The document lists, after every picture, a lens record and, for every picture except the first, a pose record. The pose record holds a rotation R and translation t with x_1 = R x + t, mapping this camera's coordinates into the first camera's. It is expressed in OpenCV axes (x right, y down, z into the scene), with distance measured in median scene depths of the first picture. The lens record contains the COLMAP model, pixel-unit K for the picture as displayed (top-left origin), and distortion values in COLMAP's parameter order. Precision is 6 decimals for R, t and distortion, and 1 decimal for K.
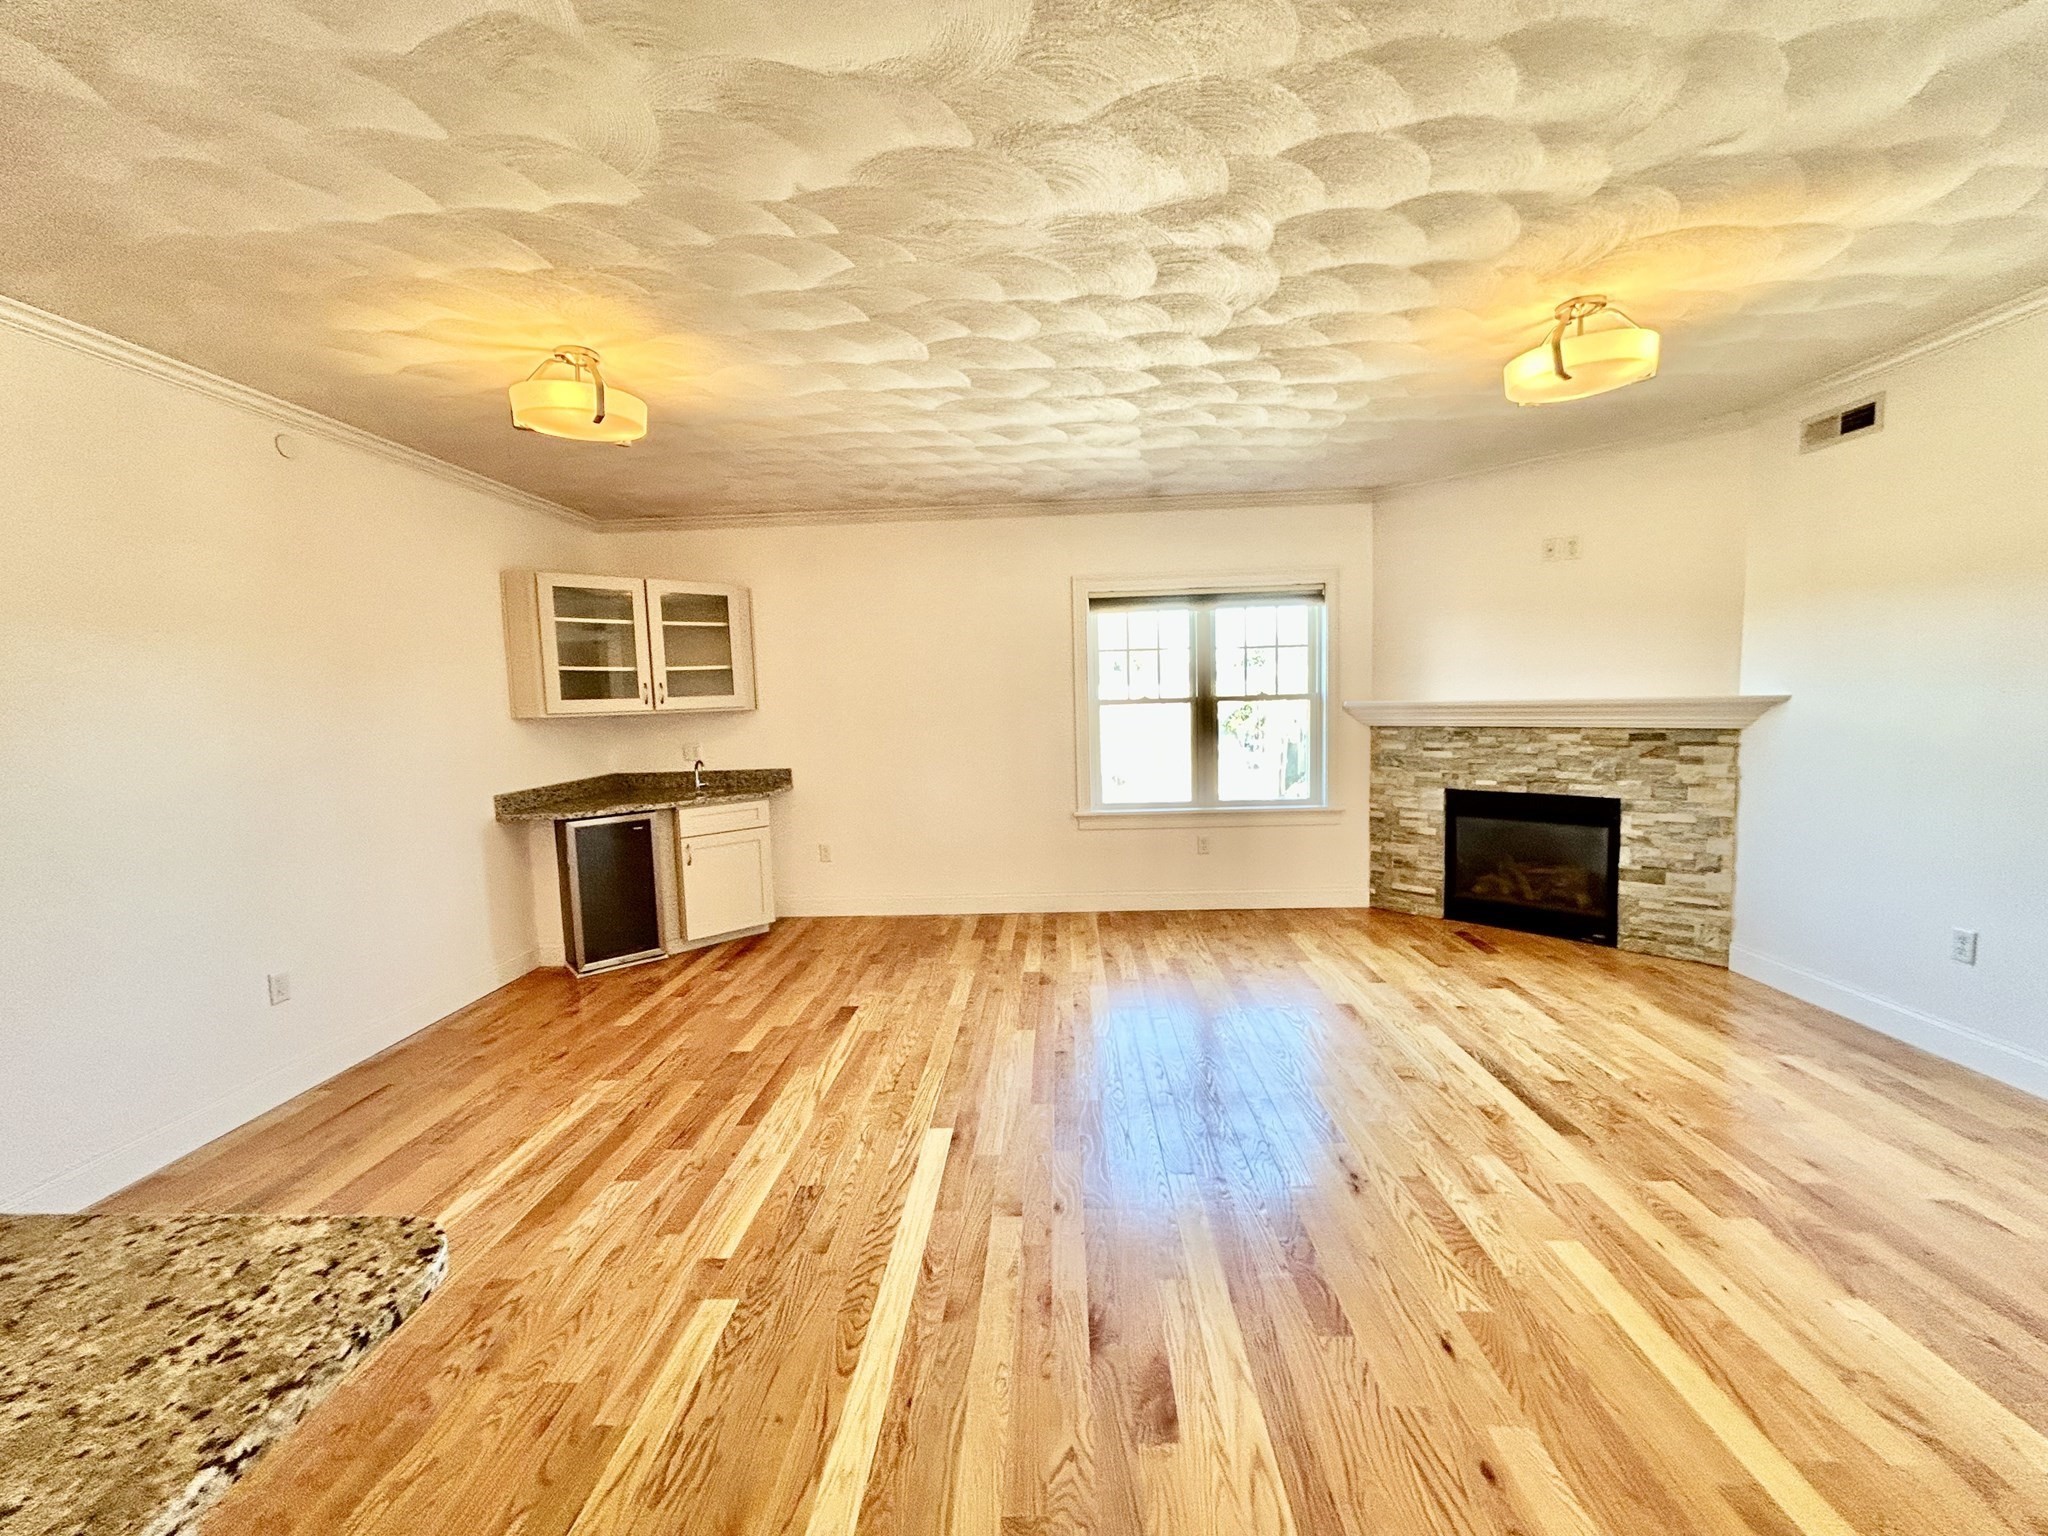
lens RADIAL K [[818.2, 0, 1027.0], [0, 818.2, 765.9], [0, 0, 1]] dist [-0.001628, 0.001020]
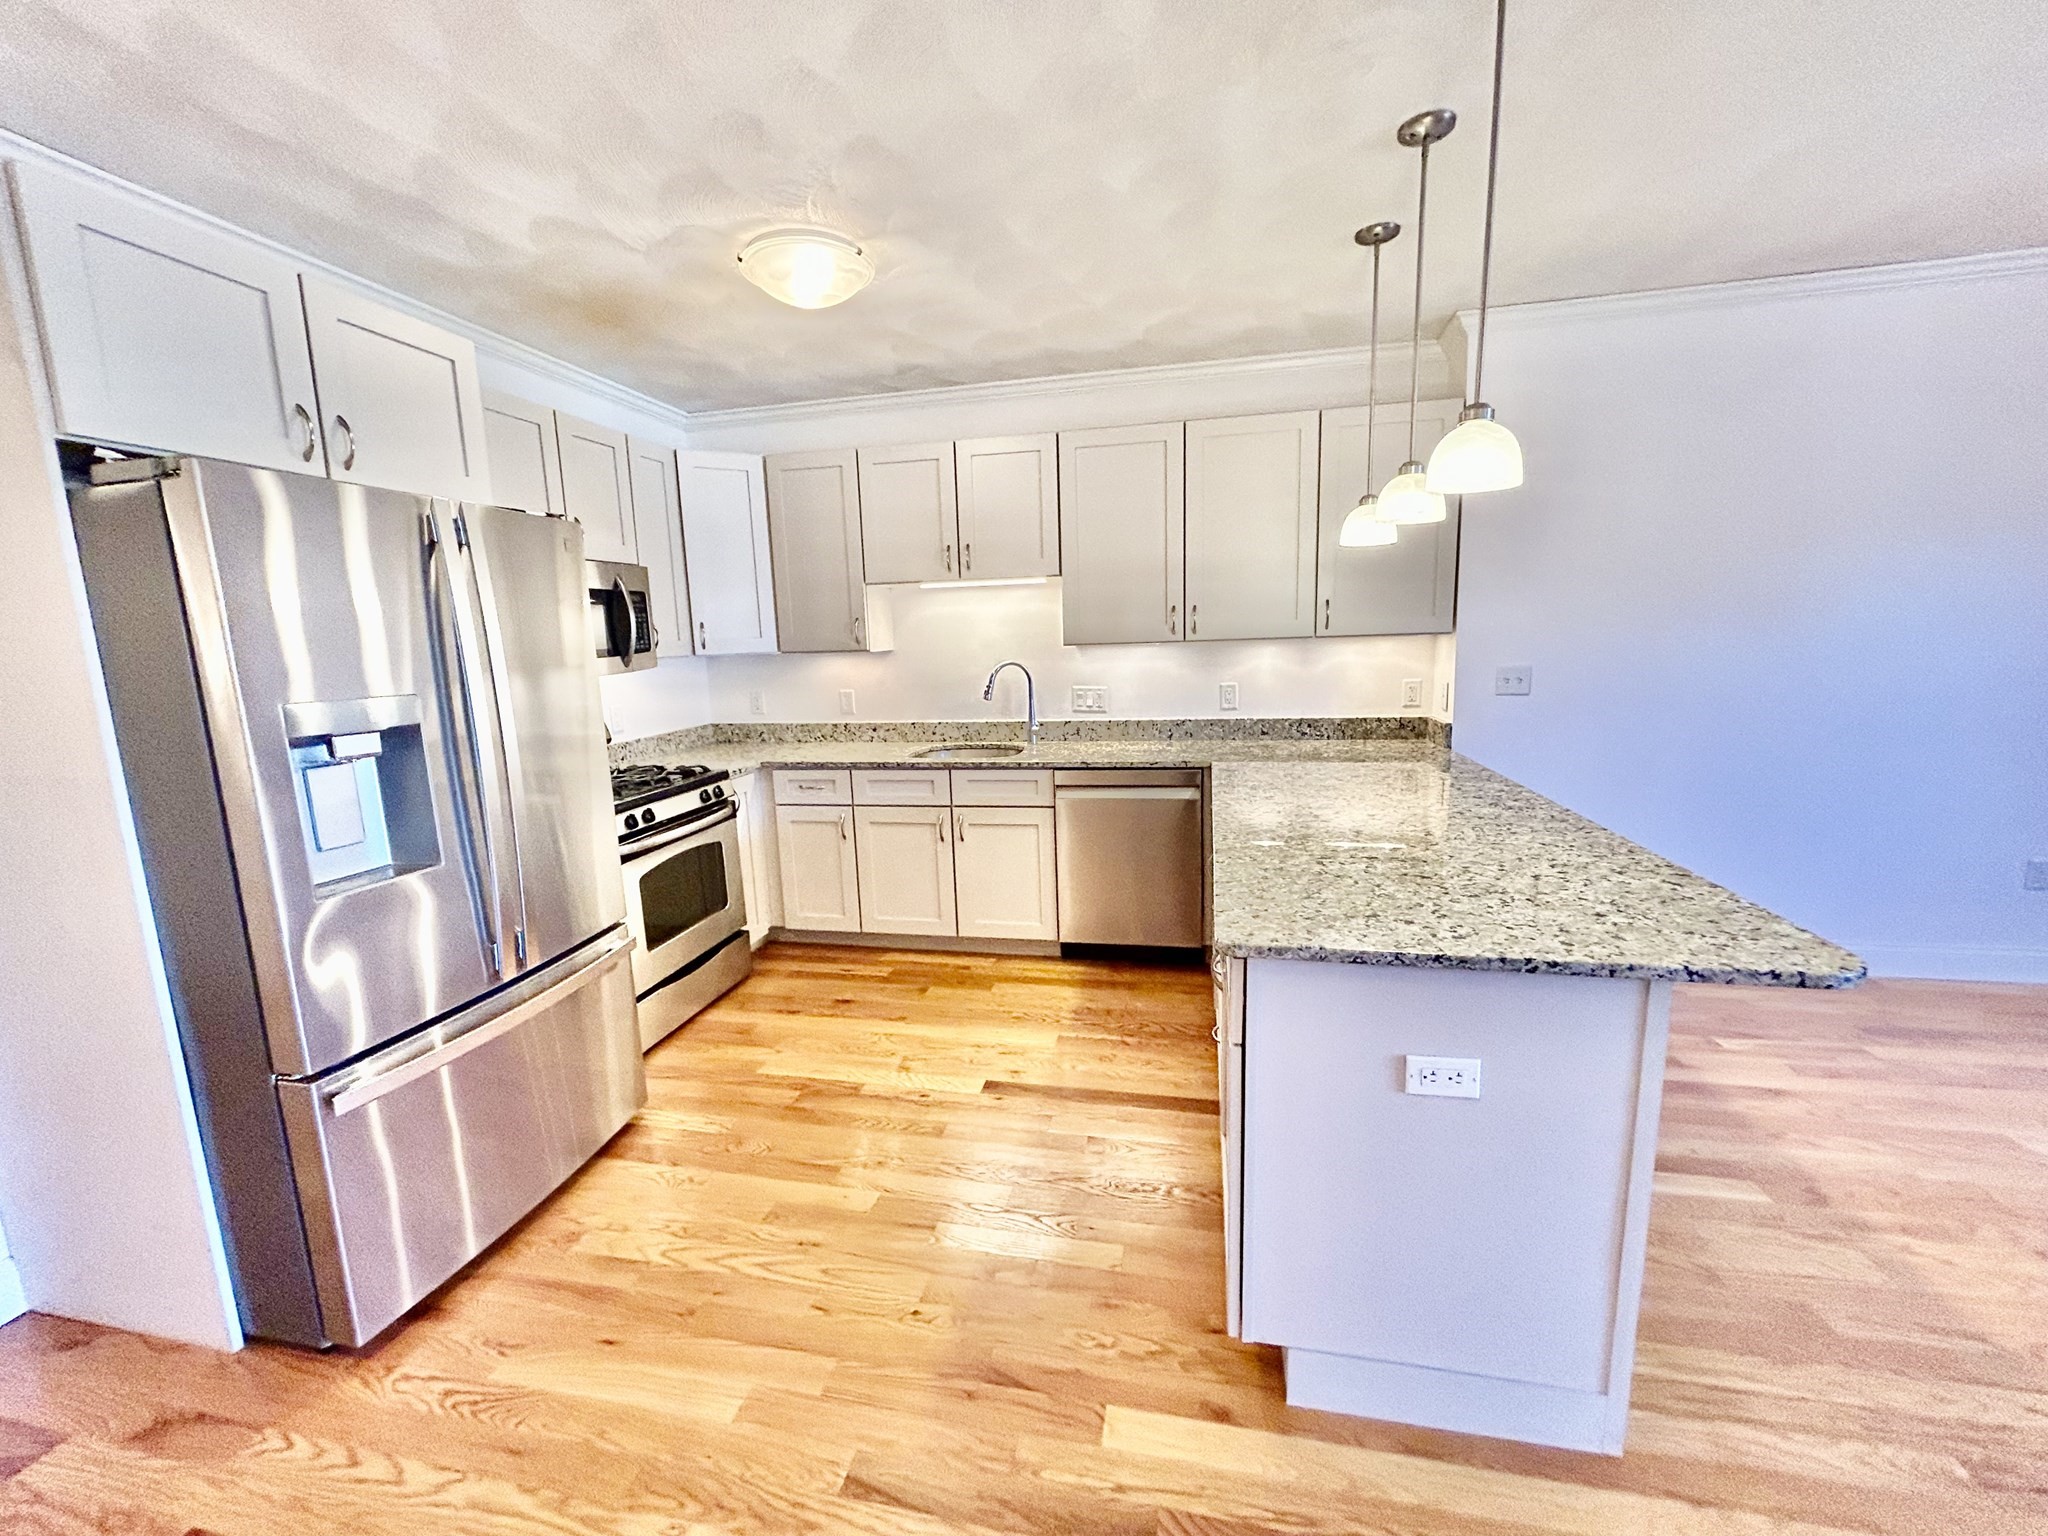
lens RADIAL K [[818.2, 0, 1021.1], [0, 818.2, 764.7], [0, 0, 1]] dist [-0.001628, 0.001020]
pose [[-0.173292, 0.187706, -0.966818, 0.165380], [-0.045929, 0.979062, 0.198315, -0.002838], [0.983799, 0.078771, -0.161042, -0.053702]]
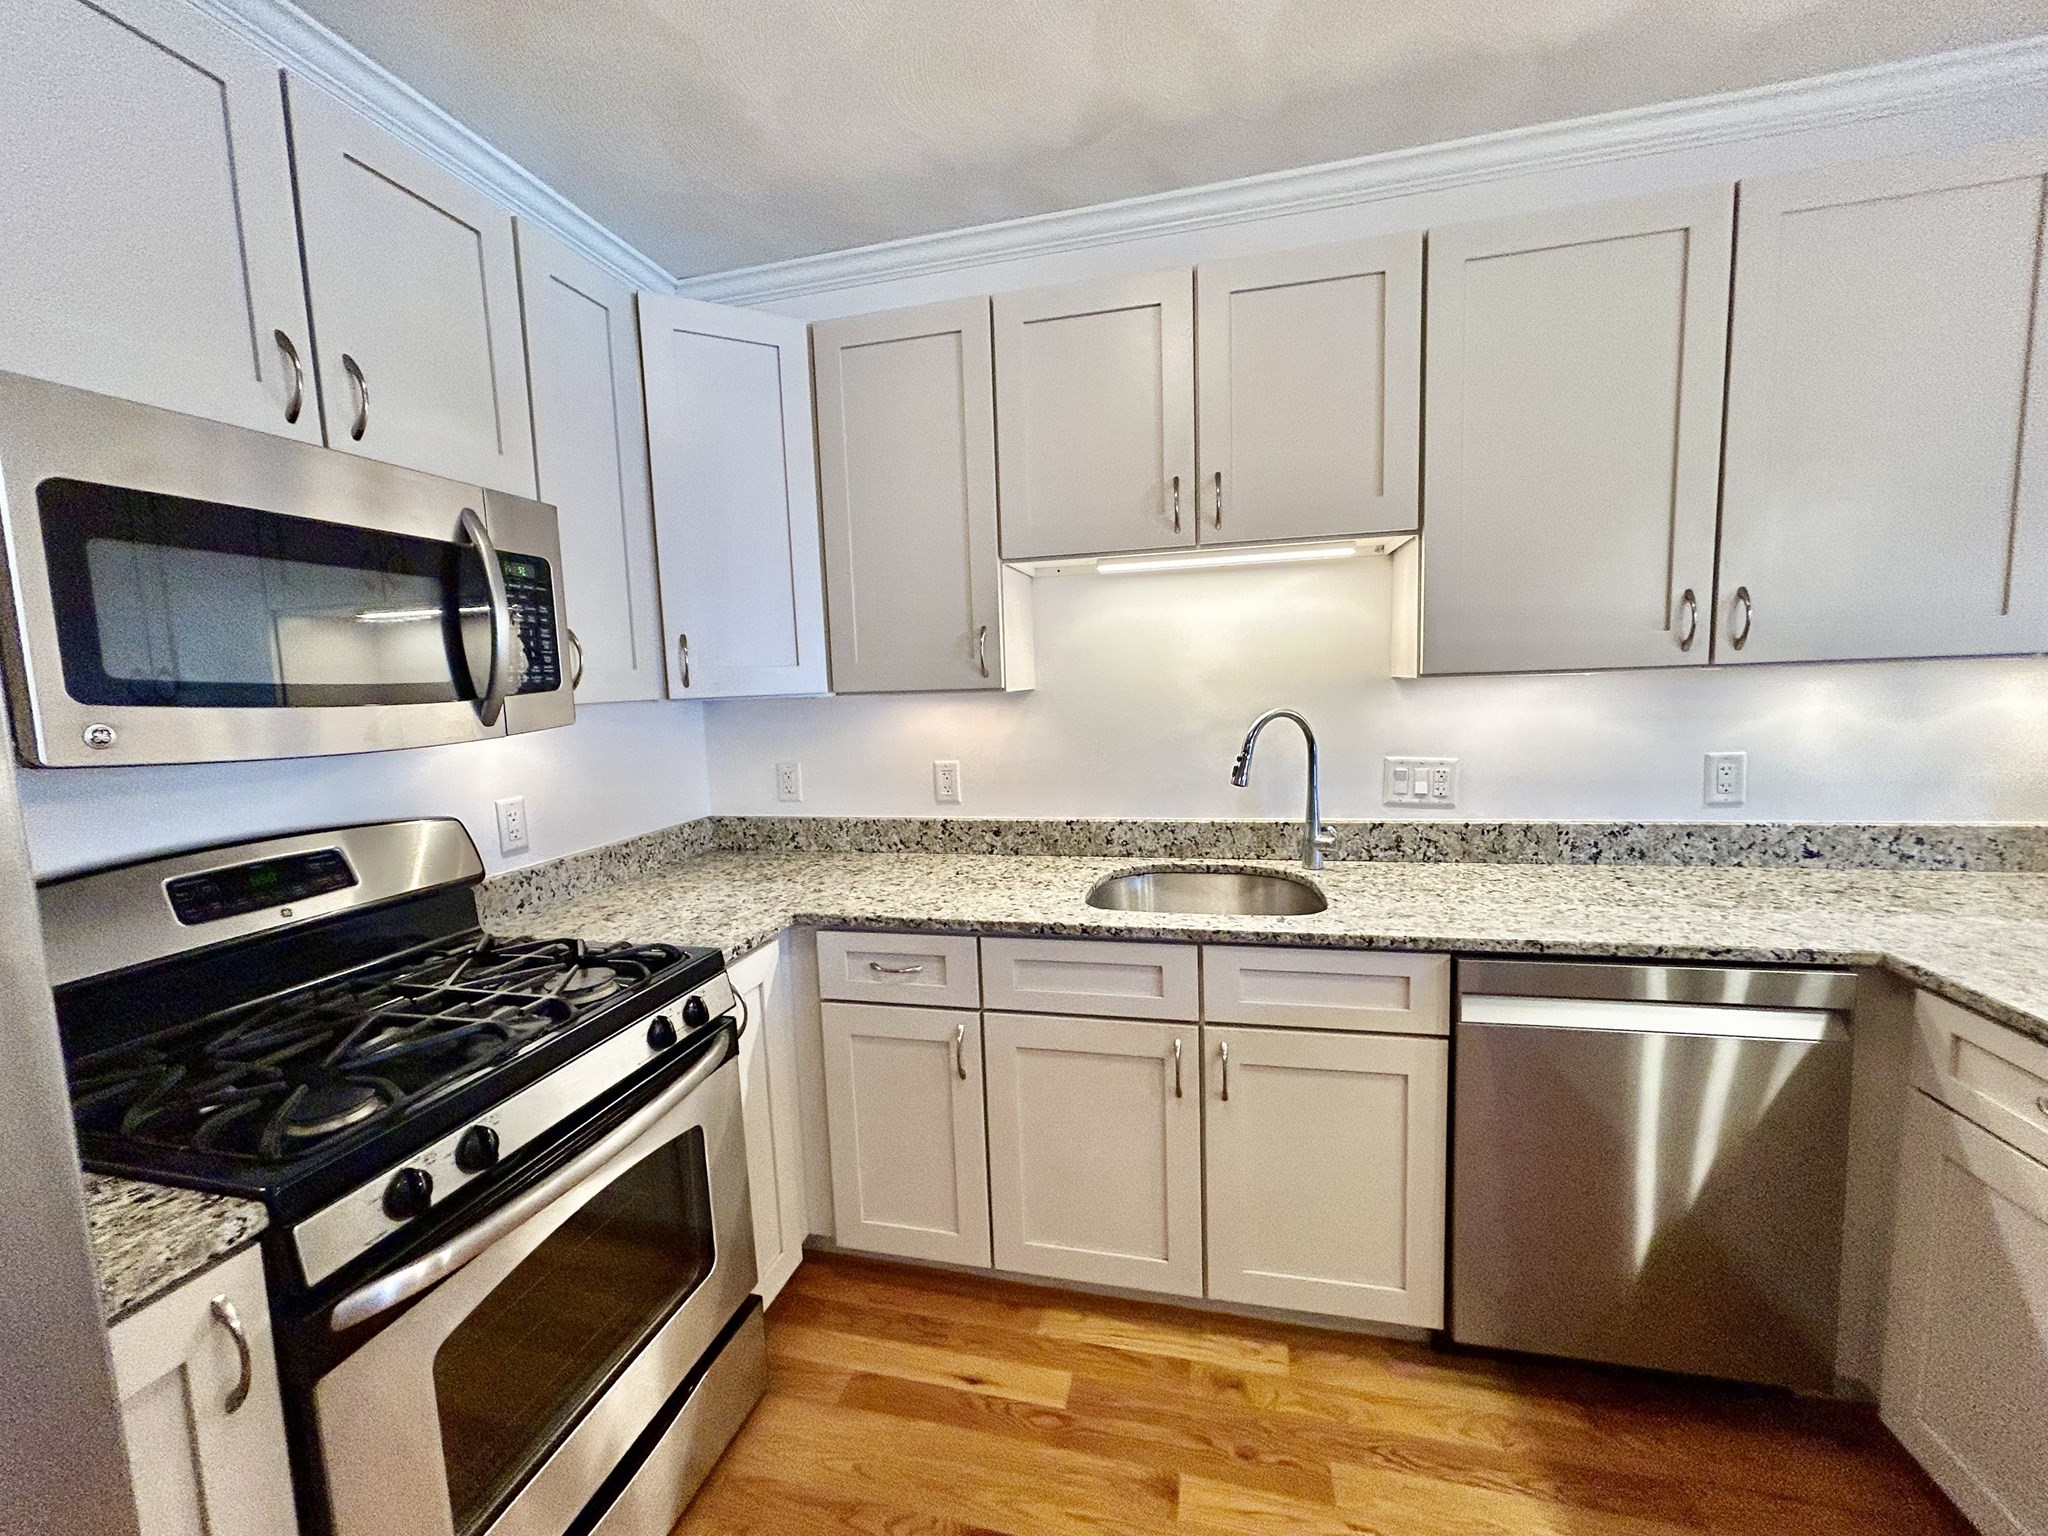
lens RADIAL K [[818.2, 0, 1022.5], [0, 818.2, 763.3], [0, 0, 1]] dist [-0.001628, 0.001020]
pose [[-0.204829, 0.131206, -0.969964, -0.221407], [-0.041703, 0.988905, 0.142575, 0.032950], [0.977909, 0.069654, -0.197085, -0.256247]]
